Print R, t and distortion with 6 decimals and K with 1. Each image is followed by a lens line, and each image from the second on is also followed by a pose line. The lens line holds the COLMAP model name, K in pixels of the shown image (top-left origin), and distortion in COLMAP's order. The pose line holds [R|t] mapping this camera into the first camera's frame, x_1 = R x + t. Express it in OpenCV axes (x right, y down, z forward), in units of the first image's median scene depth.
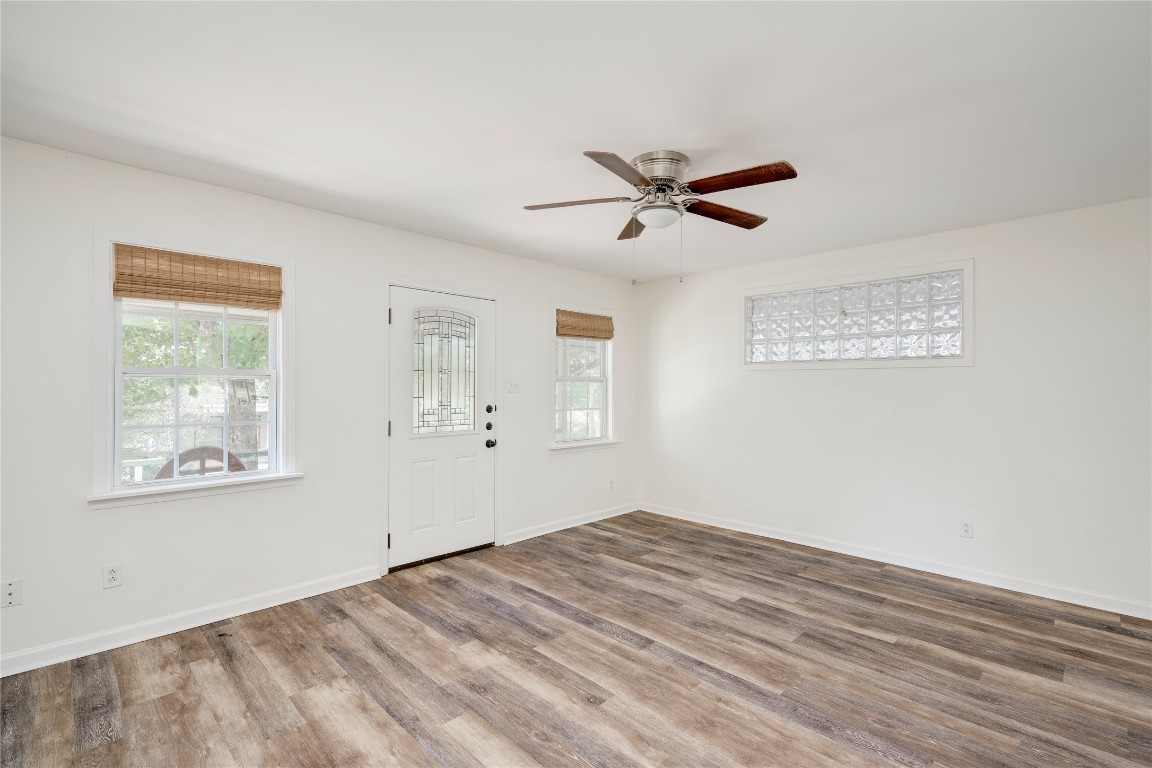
lens RADIAL K [[521.0, 0, 581.1], [0, 521.0, 387.3], [0, 0, 1]] dist [0.001192, -0.000105]
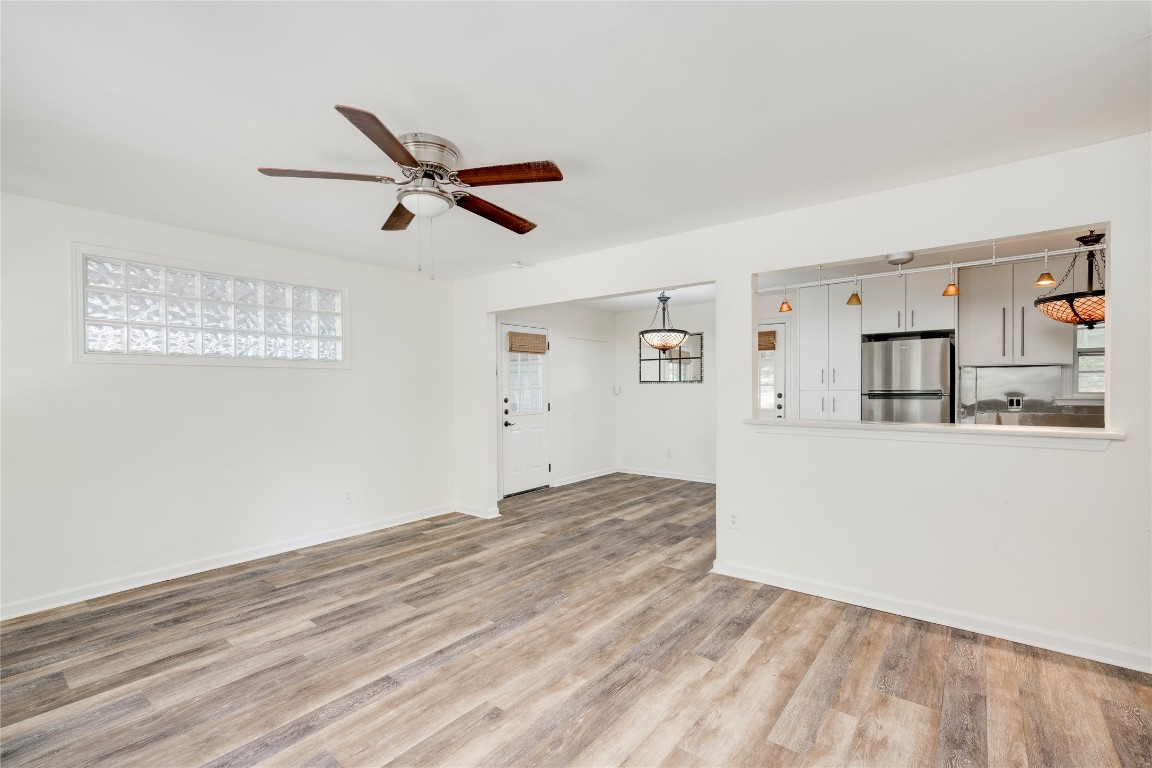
lens RADIAL K [[507.7, 0, 580.7], [0, 507.7, 388.7], [0, 0, 1]] dist [0.000760, -0.000056]
pose [[-0.112651, -0.009127, 0.993593, -0.662380], [0.004279, 0.999944, 0.009671, -0.001395], [-0.993625, 0.005341, -0.112605, 0.689685]]
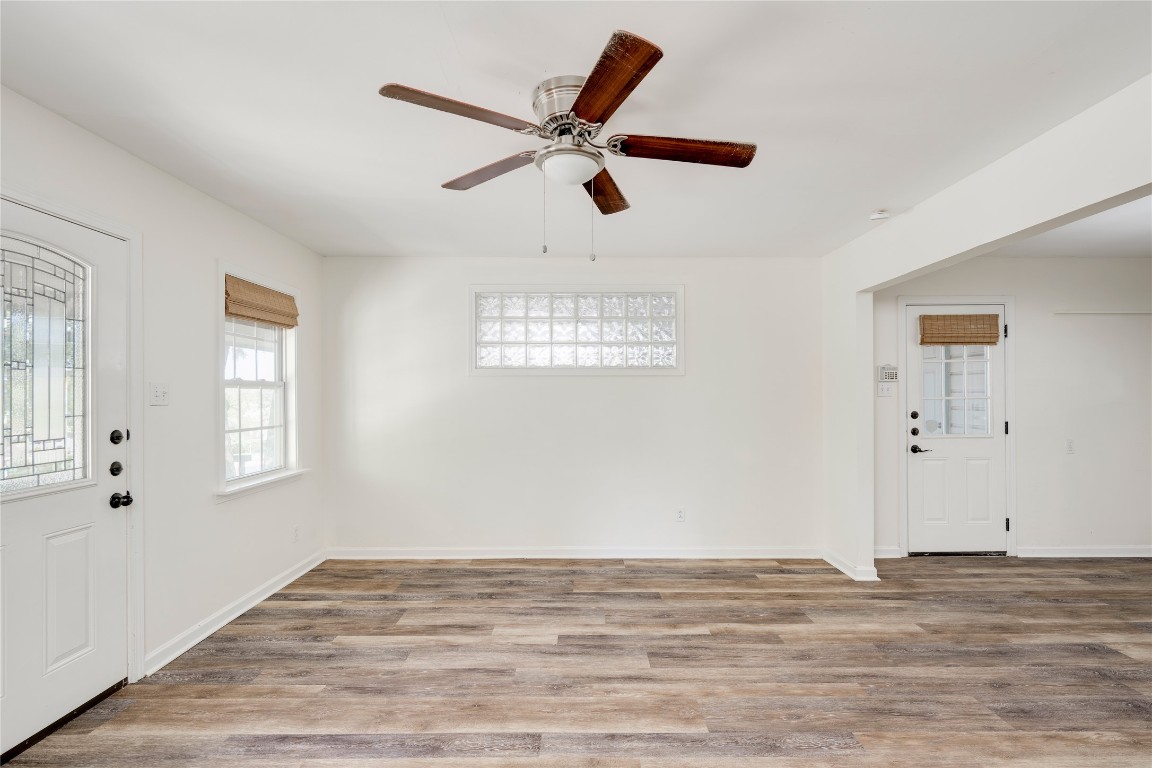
lens RADIAL K [[536.4, 0, 578.9], [0, 536.4, 394.3], [0, 0, 1]] dist [-0.000231, -0.000042]
pose [[0.708188, -0.005284, 0.706004, -0.324416], [0.005280, 0.999984, 0.002187, -0.002320], [-0.706004, 0.002179, 0.708204, 0.369694]]
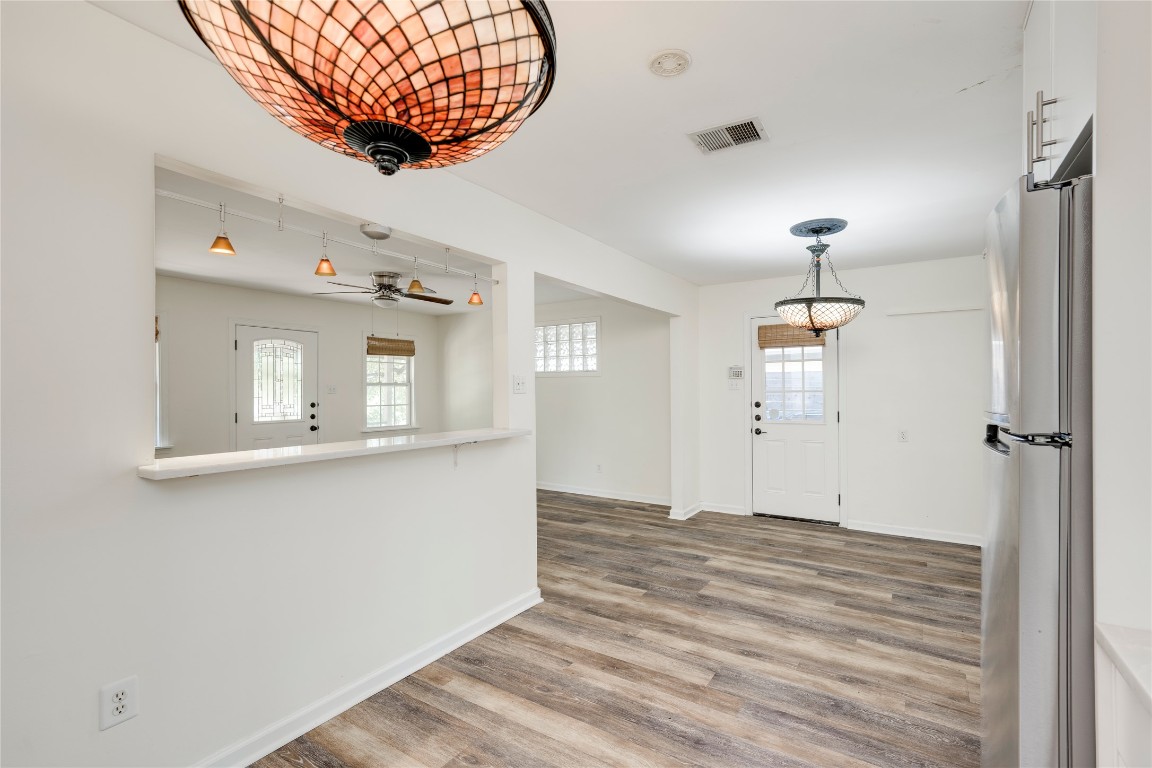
lens RADIAL K [[520.2, 0, 578.8], [0, 520.2, 388.6], [0, 0, 1]] dist [0.007722, 0.000047]
pose [[0.979892, -0.008810, 0.199333, 0.385014], [0.008749, 0.999961, 0.001188, -0.000730], [-0.199336, 0.000580, 0.979931, -0.867861]]
